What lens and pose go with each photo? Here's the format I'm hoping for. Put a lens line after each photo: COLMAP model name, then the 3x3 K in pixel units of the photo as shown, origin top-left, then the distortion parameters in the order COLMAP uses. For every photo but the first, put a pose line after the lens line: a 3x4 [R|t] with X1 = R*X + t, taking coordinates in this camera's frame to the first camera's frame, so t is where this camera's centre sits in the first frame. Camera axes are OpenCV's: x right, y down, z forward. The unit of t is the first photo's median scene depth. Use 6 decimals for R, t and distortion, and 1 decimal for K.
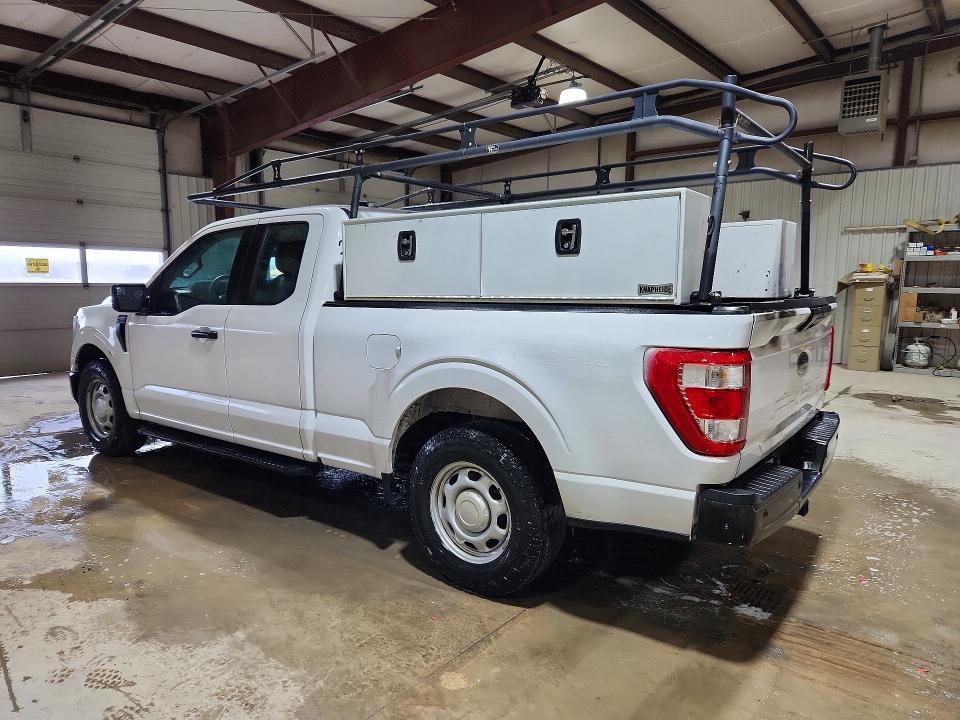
lens RADIAL K [[656.4, 0, 473.3], [0, 656.4, 360.0], [0, 0, 1]] dist [0.011623, -0.006109]
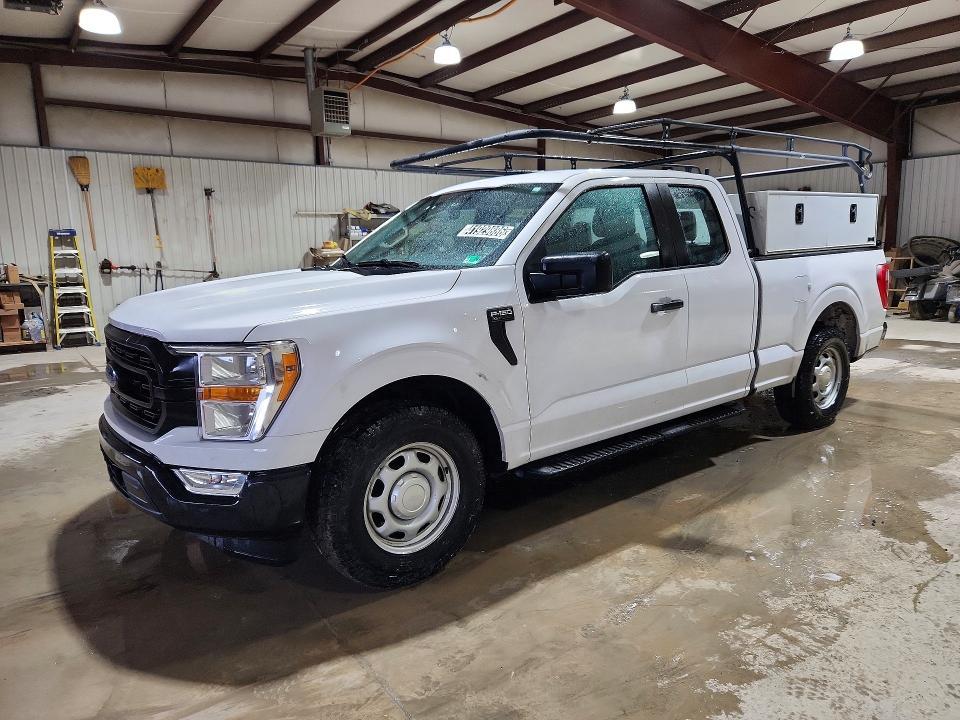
lens RADIAL K [[656.4, 0, 473.3], [0, 656.4, 361.9], [0, 0, 1]] dist [0.011623, -0.006109]
pose [[0.254440, -0.170916, 0.951865, -1.336720], [0.151175, 0.979188, 0.135412, -0.124254], [-0.955200, 0.109444, 0.274983, 1.030350]]
